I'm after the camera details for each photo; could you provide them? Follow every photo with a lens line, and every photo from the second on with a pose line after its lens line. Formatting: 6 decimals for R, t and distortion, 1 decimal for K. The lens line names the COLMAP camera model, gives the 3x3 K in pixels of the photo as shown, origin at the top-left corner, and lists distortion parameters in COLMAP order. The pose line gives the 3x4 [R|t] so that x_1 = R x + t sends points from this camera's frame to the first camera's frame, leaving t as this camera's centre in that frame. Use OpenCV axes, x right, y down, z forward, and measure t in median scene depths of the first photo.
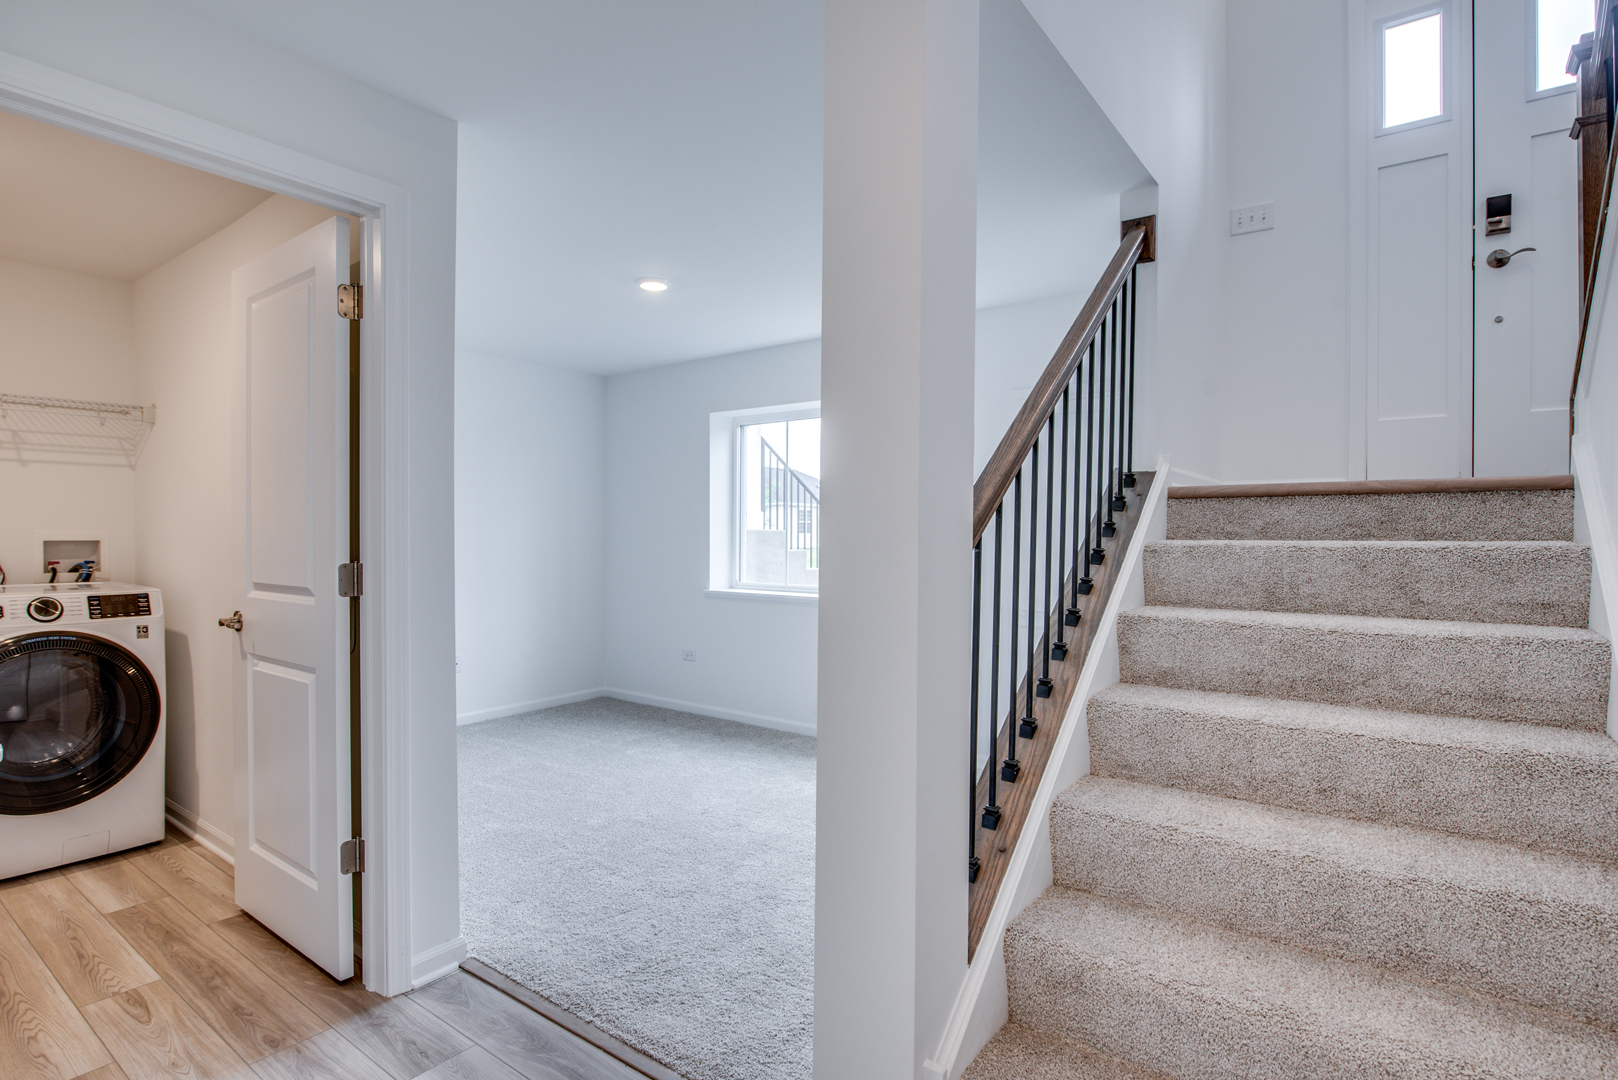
lens RADIAL K [[818.9, 0, 809.4], [0, 818.9, 547.3], [0, 0, 1]] dist [-0.000236, 0.000007]
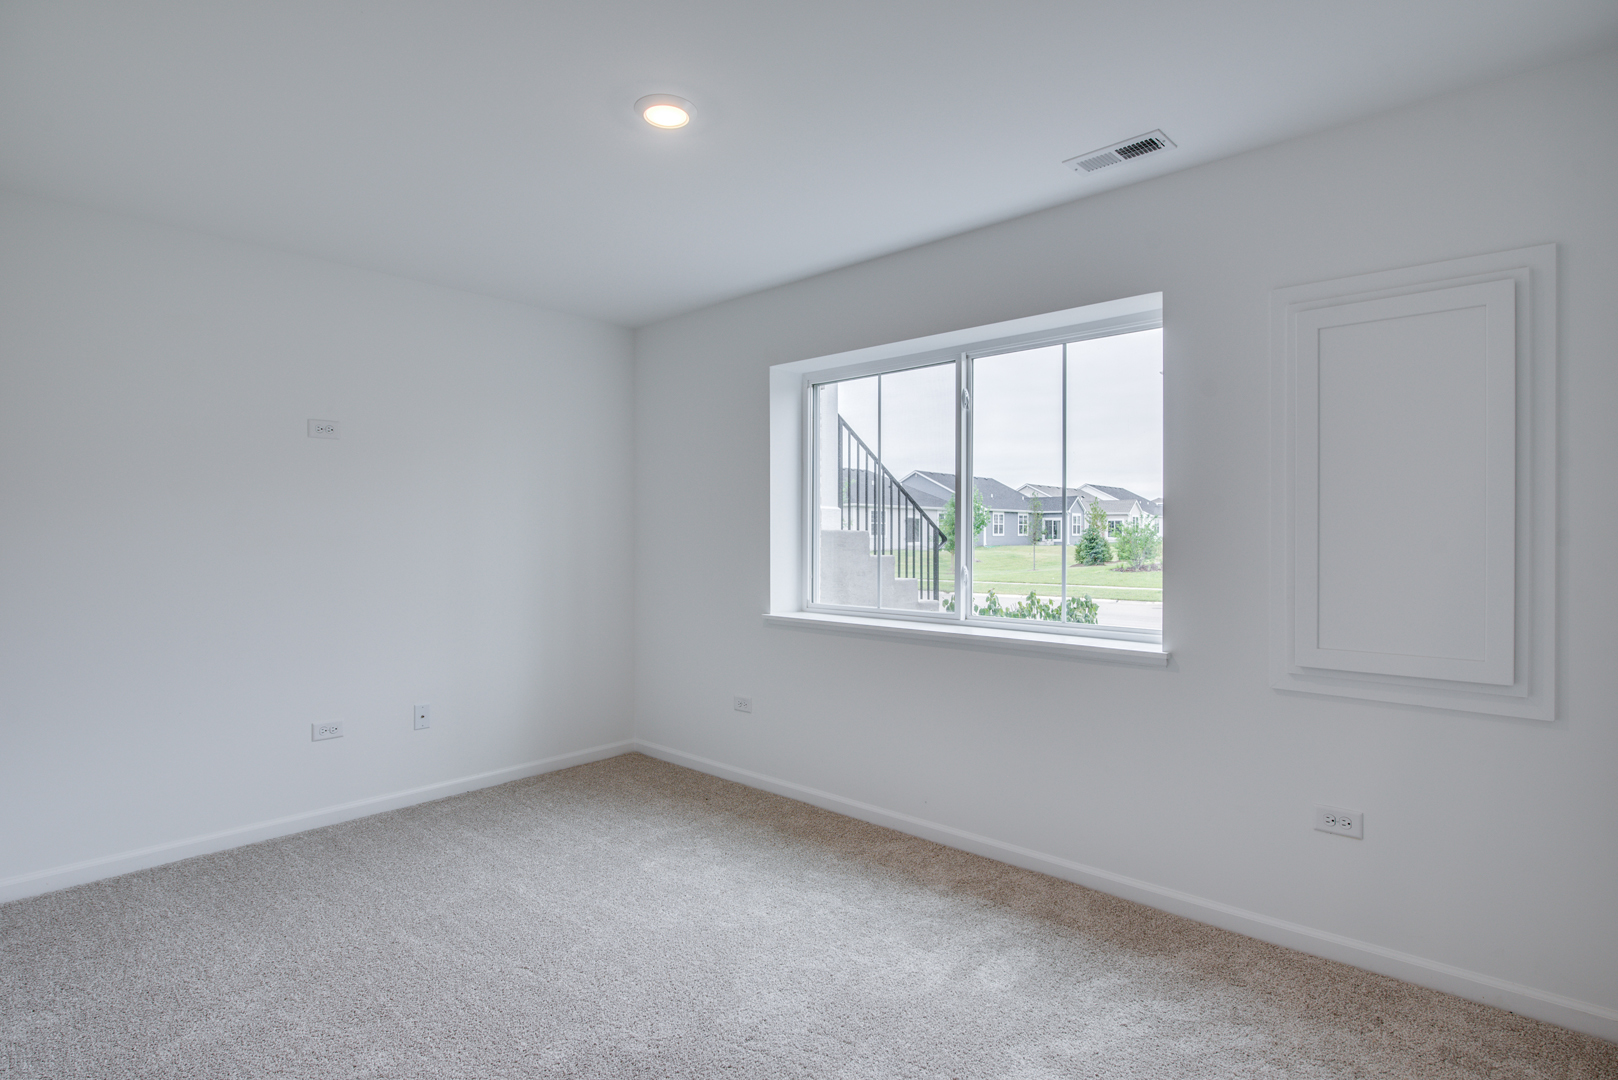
lens RADIAL K [[787.5, 0, 810.1], [0, 787.5, 545.7], [0, 0, 1]] dist [0.000604, 0.000023]
pose [[0.996330, -0.001535, -0.085577, -0.028829], [0.001248, 0.999993, -0.003407, -0.005763], [0.085581, 0.003288, 0.996326, 0.323296]]
